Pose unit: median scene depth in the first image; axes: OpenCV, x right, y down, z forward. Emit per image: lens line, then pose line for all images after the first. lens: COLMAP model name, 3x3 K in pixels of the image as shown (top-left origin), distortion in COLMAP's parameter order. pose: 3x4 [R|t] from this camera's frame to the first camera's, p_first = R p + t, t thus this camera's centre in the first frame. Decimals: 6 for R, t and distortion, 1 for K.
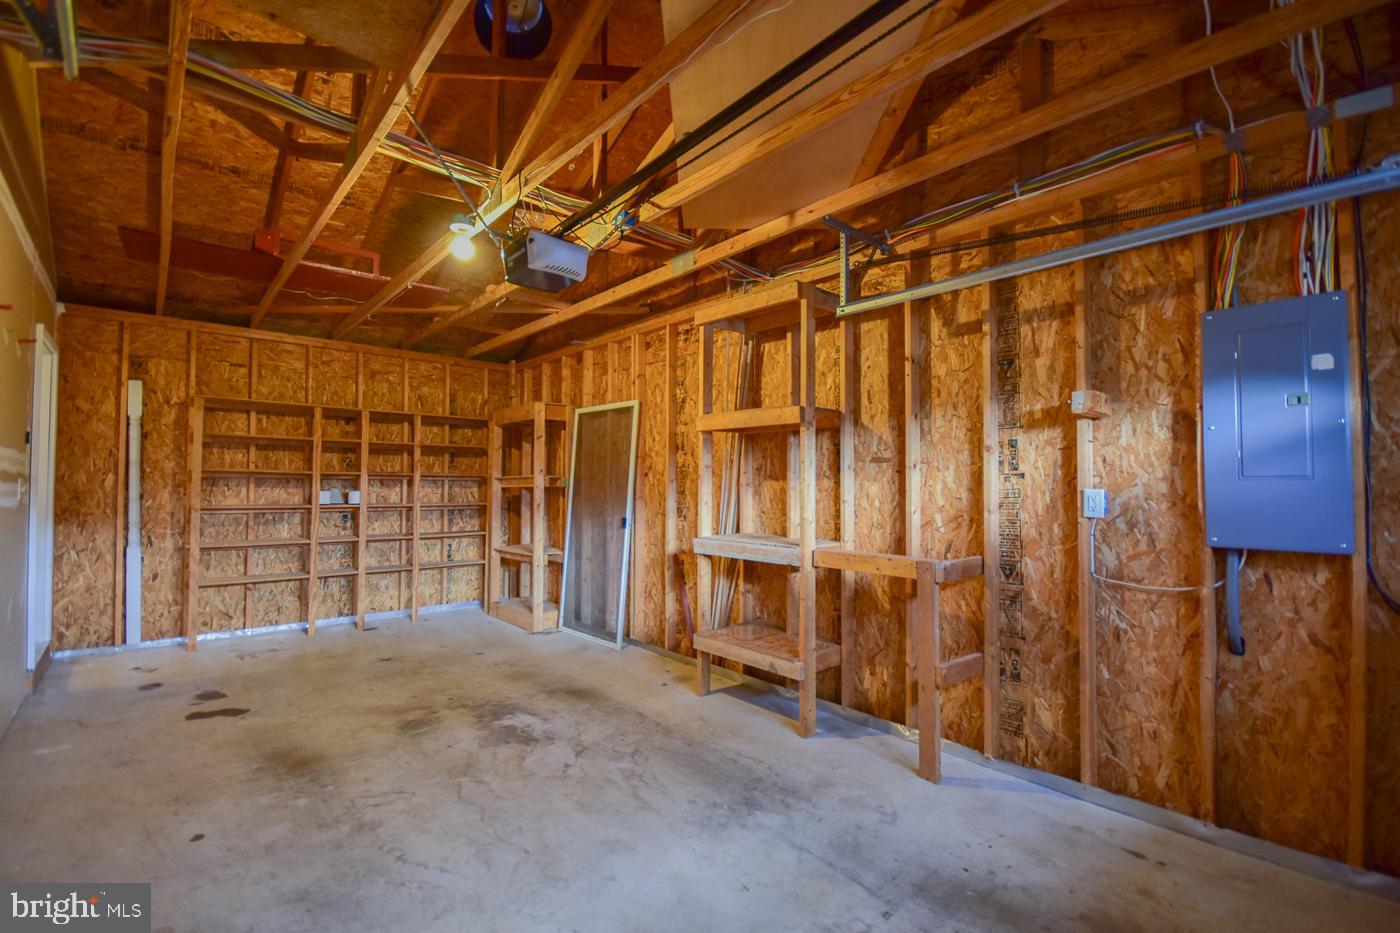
lens RADIAL K [[610.9, 0, 700.0], [0, 610.9, 466.5], [0, 0, 1]] dist [0.003584, -0.010547]
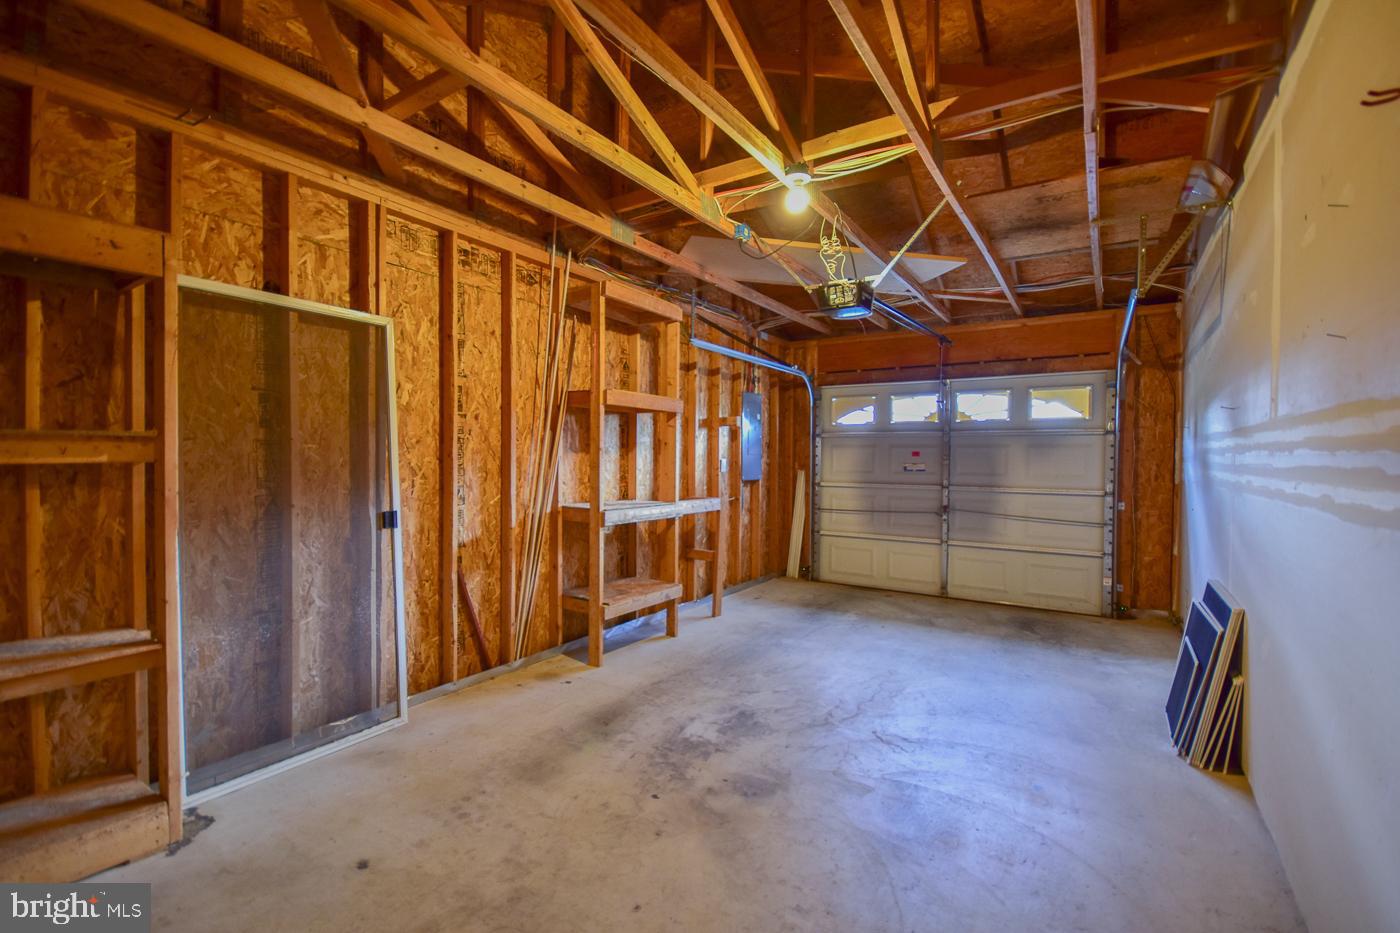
lens RADIAL K [[610.9, 0, 700.0], [0, 610.9, 466.5], [0, 0, 1]] dist [0.003584, -0.010547]
pose [[-0.255309, -0.022288, 0.966603, -1.115376], [-0.041534, 0.999064, 0.012066, 0.027613], [-0.965967, -0.037066, -0.255995, 1.223662]]
